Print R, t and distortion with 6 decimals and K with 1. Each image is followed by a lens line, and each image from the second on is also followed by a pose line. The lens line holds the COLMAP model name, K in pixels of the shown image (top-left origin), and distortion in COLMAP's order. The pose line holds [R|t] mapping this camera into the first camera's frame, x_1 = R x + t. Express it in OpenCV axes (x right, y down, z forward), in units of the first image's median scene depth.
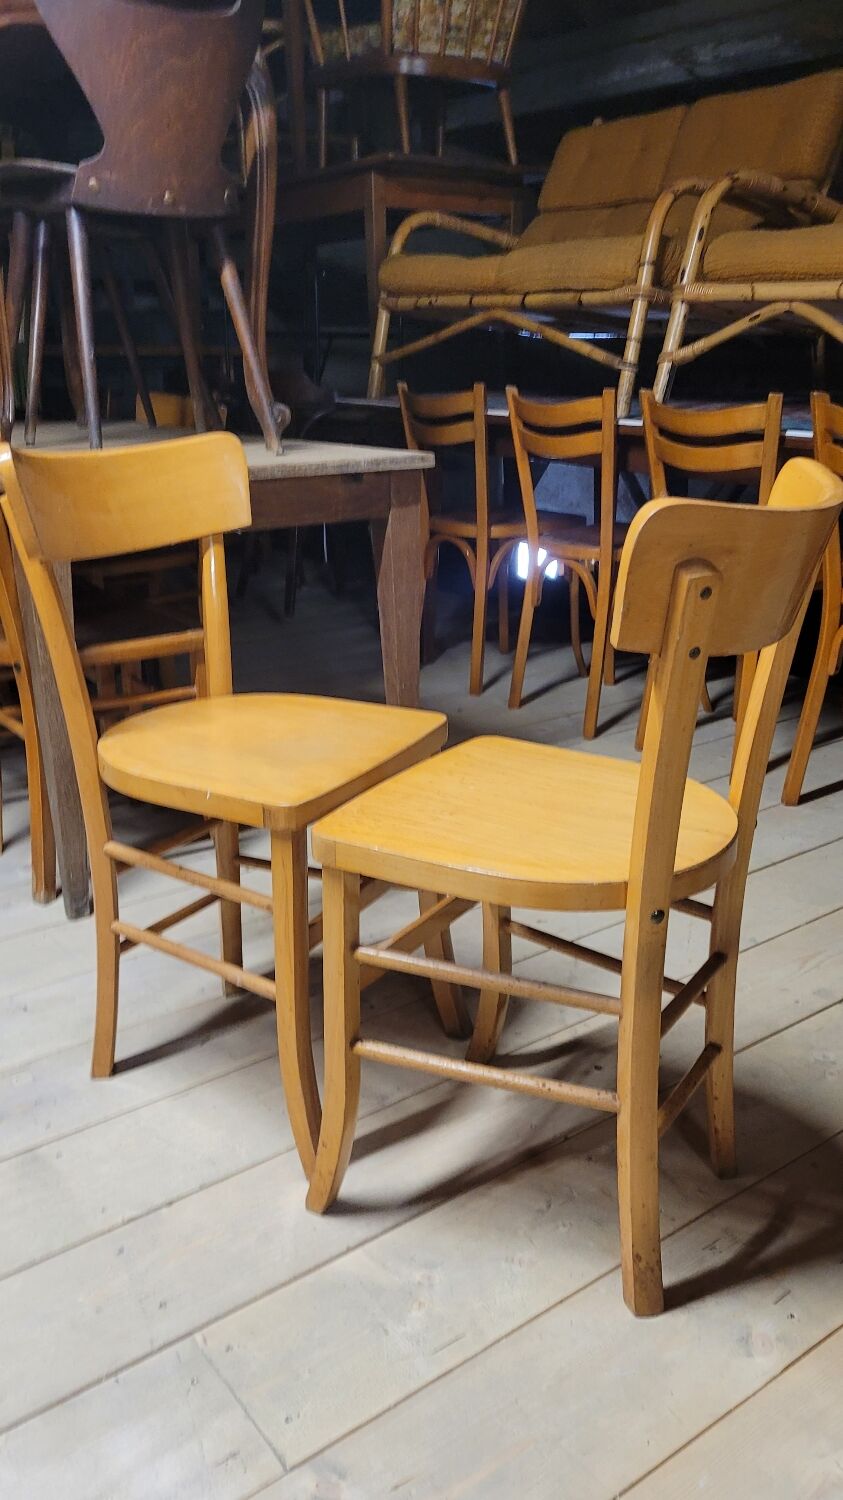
lens RADIAL K [[1191.9, 0, 433.6], [0, 1191.9, 769.0], [0, 0, 1]] dist [0.047790, -0.019657]
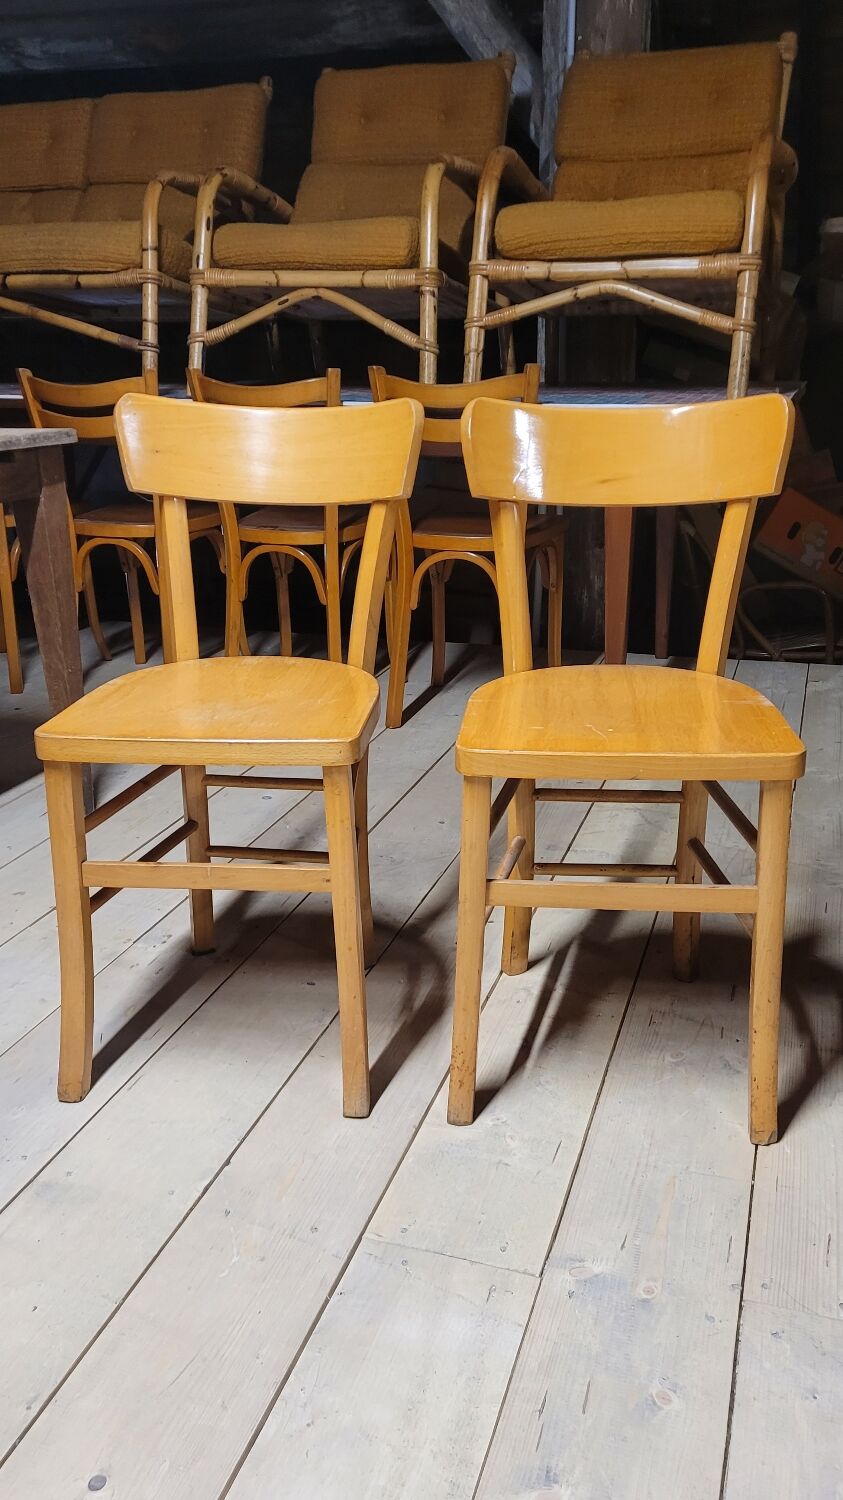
lens RADIAL K [[1197.1, 0, 431.4], [0, 1197.1, 755.7], [0, 0, 1]] dist [0.039467, -0.011775]
pose [[0.818370, -0.188437, 0.542920, -0.285327], [0.195595, 0.979643, 0.045185, 0.009784], [-0.540382, 0.069214, 0.838568, 0.024609]]
